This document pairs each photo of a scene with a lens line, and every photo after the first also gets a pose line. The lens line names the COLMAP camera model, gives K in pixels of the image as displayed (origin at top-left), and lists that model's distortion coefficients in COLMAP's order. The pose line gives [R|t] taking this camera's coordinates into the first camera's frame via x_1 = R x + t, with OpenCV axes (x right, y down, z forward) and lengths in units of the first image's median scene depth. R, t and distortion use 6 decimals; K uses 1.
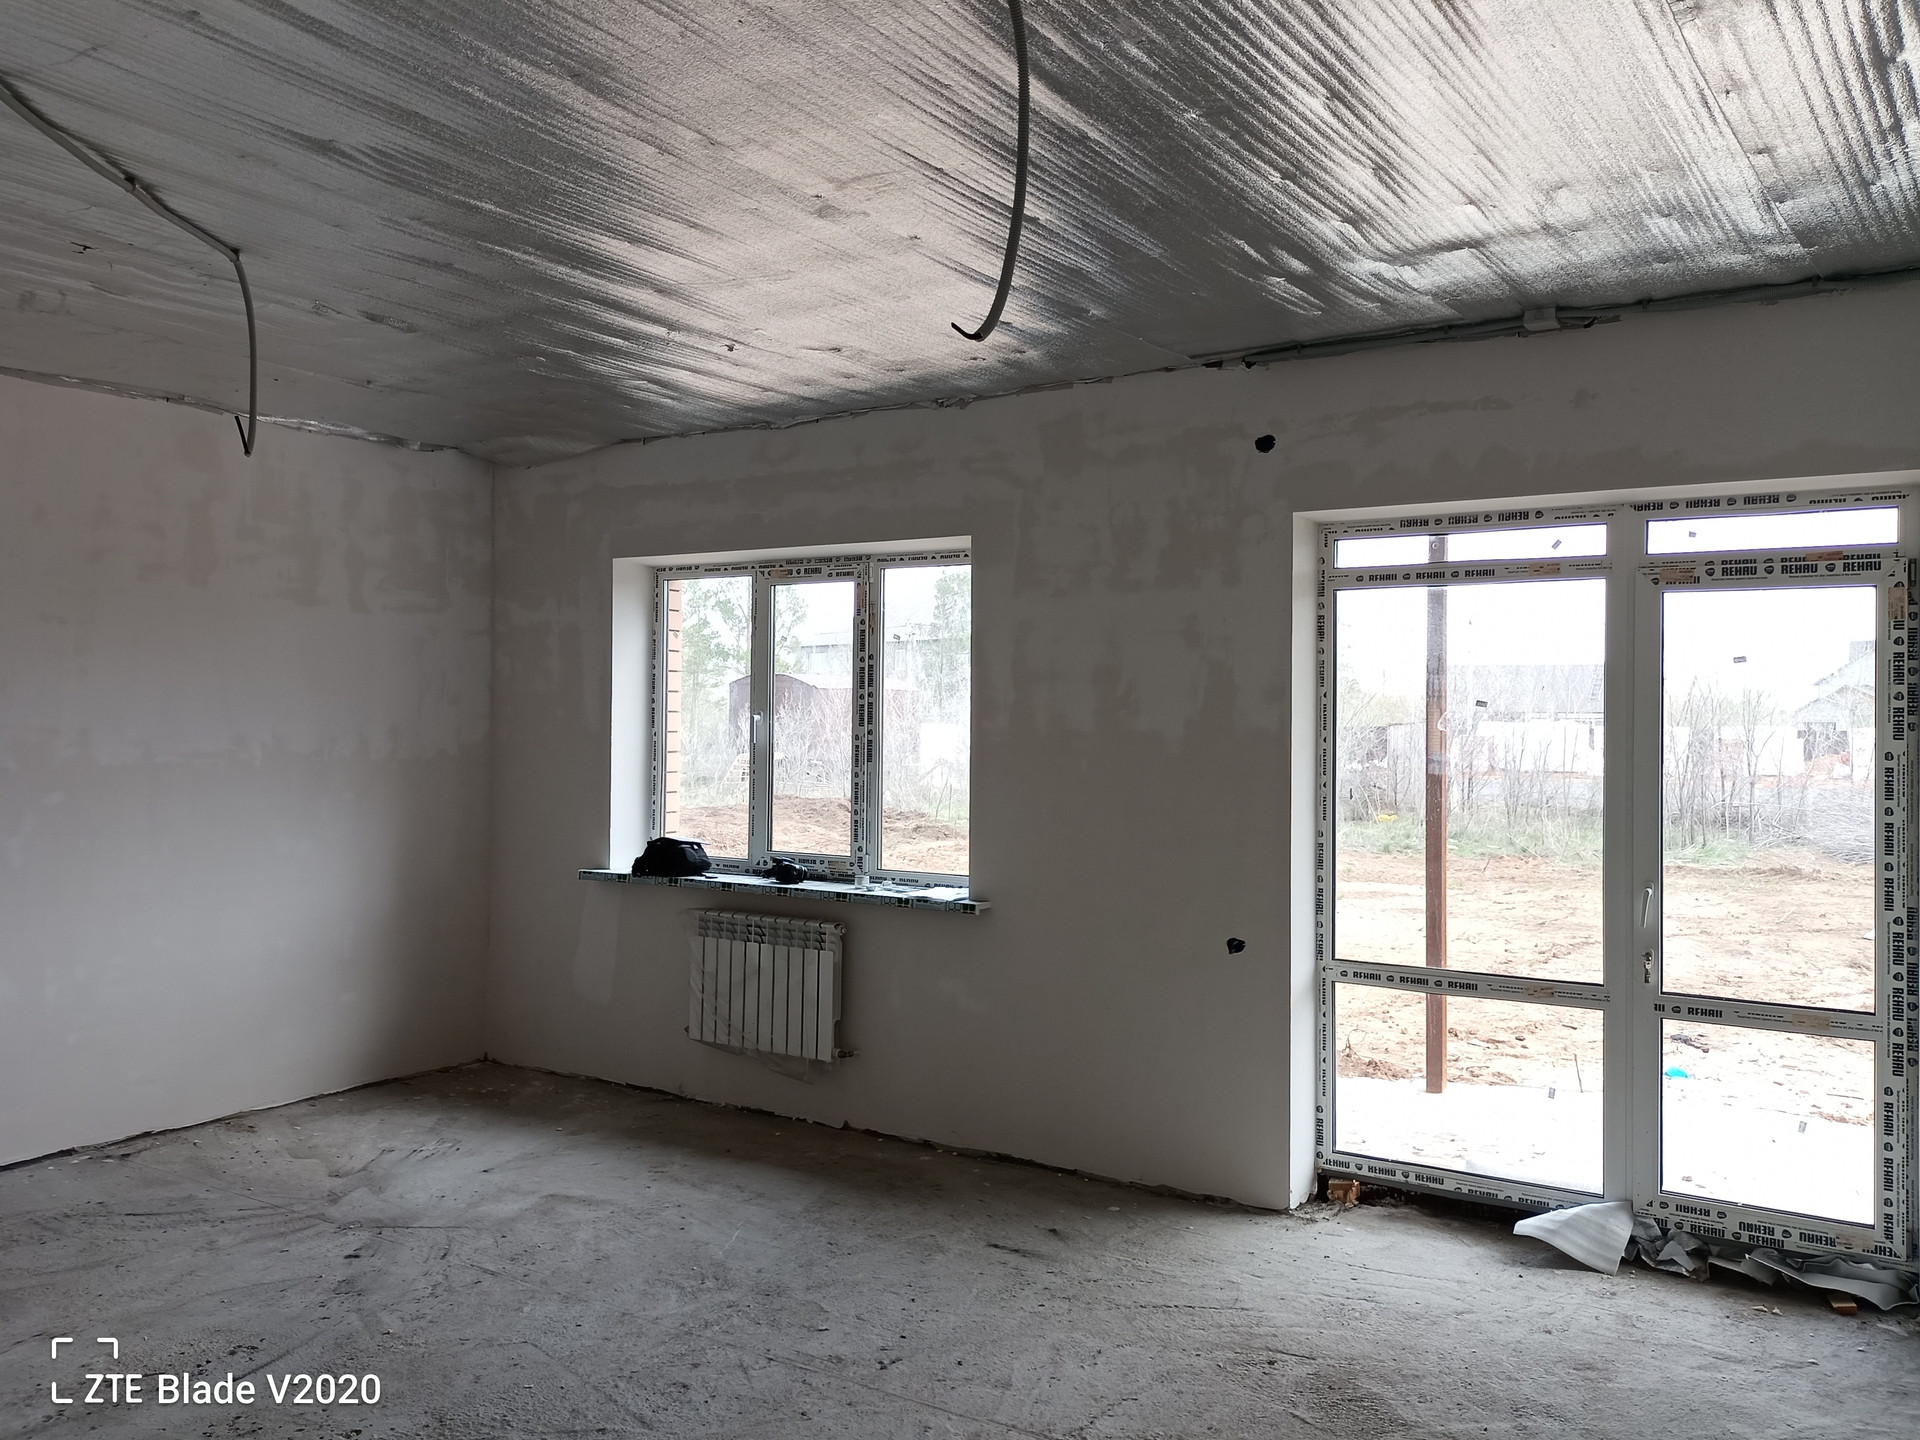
lens RADIAL K [[1489.3, 0, 961.0], [0, 1489.3, 707.2], [0, 0, 1]] dist [0.066562, -0.078811]
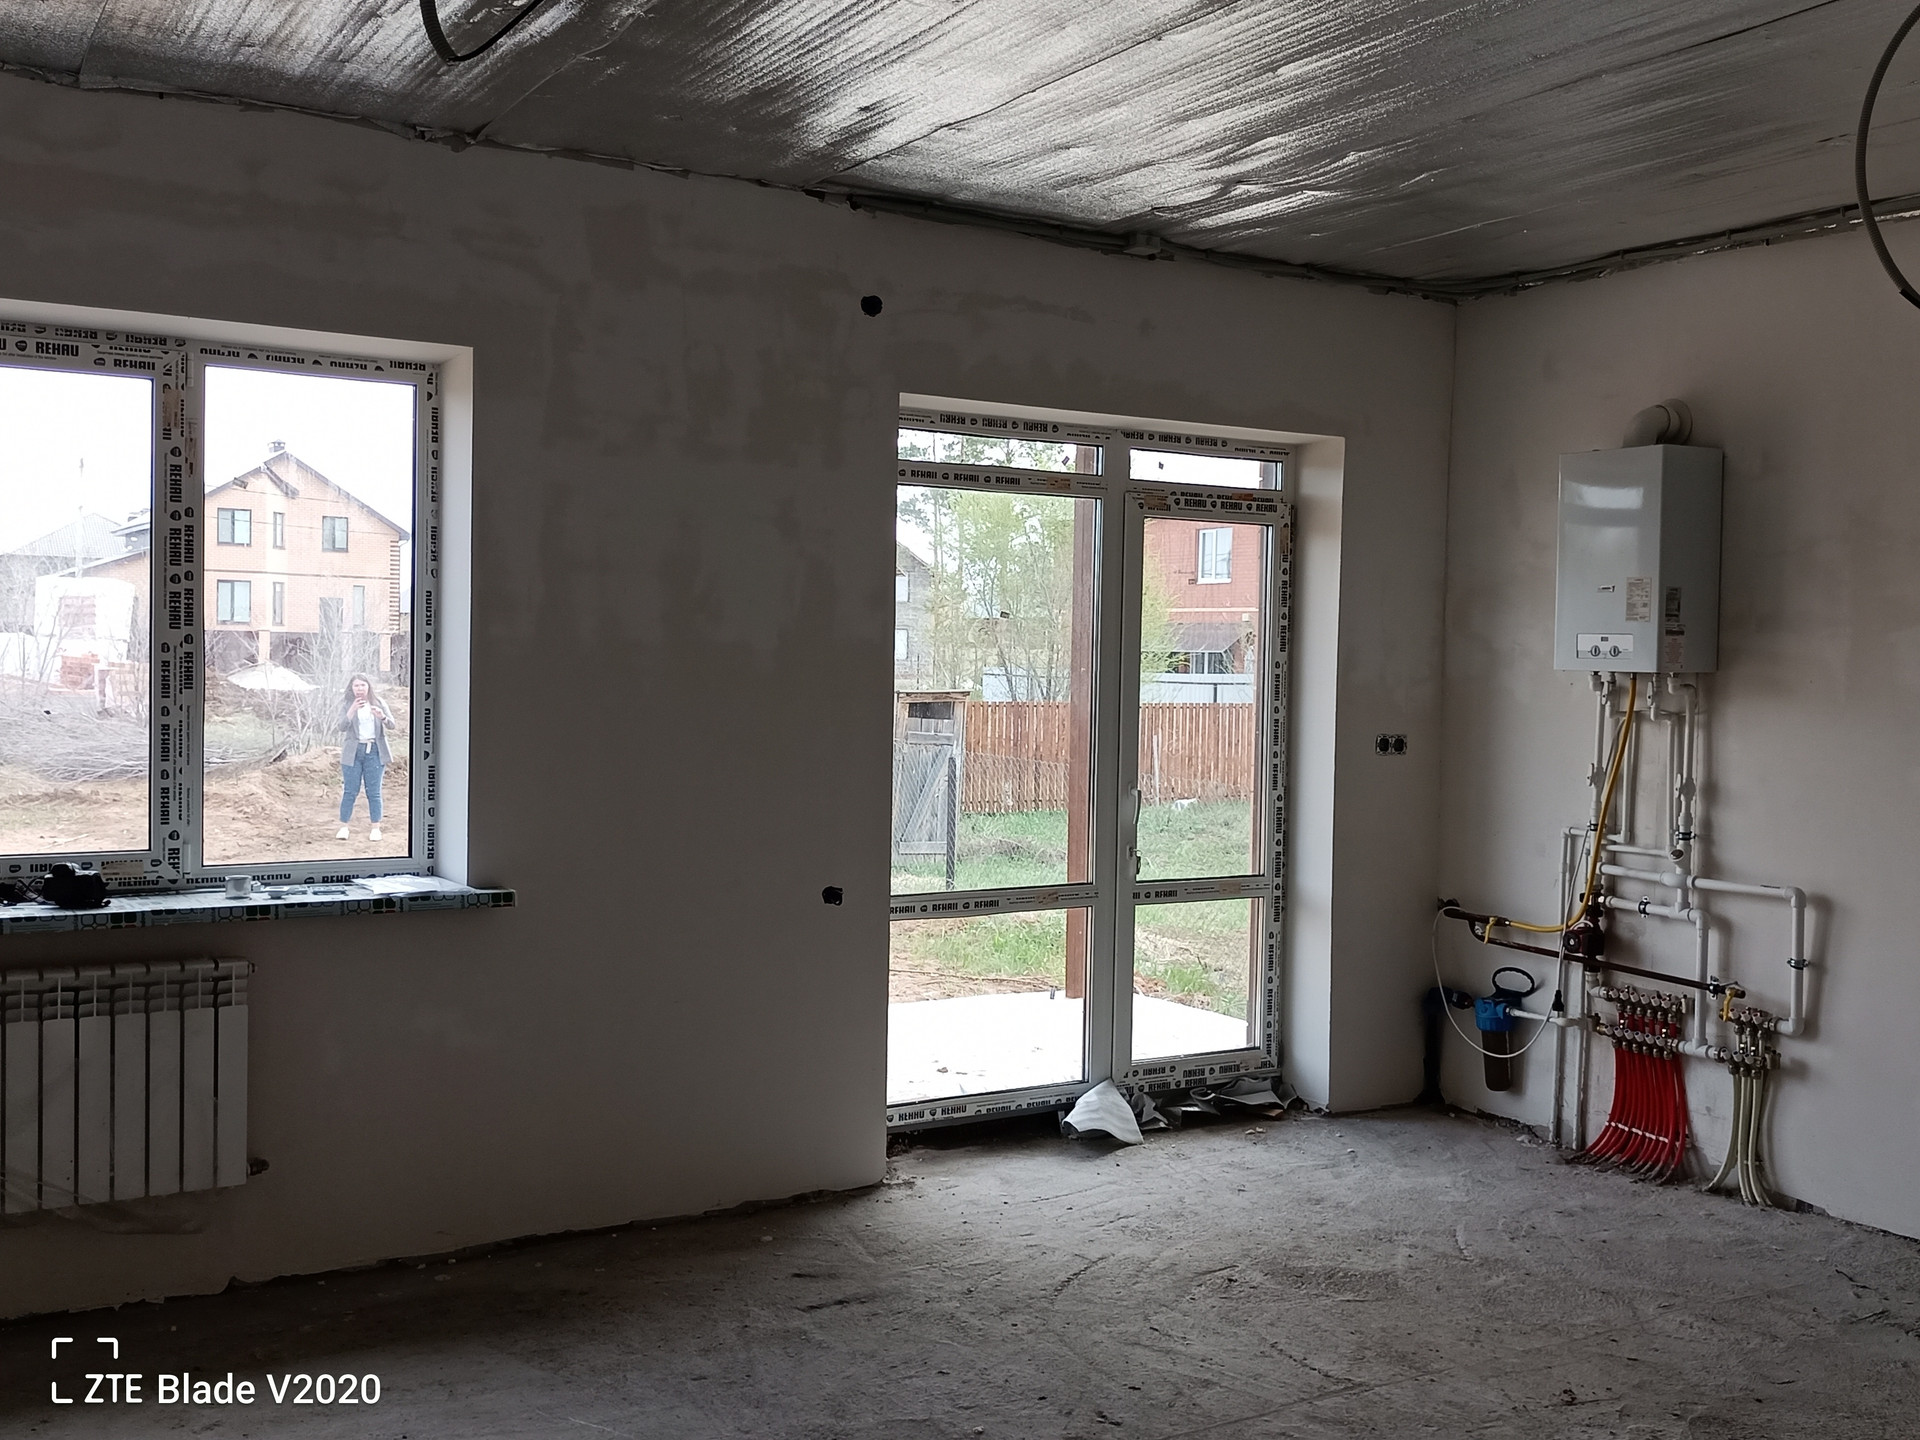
lens RADIAL K [[1898.3, 0, 980.7], [0, 1898.3, 707.5], [0, 0, 1]] dist [0.061225, 0.000000]
pose [[0.435529, -0.033198, 0.899562, -0.816540], [-0.027148, 0.998381, 0.049989, -0.003866], [-0.899765, -0.046193, 0.433923, 0.503138]]
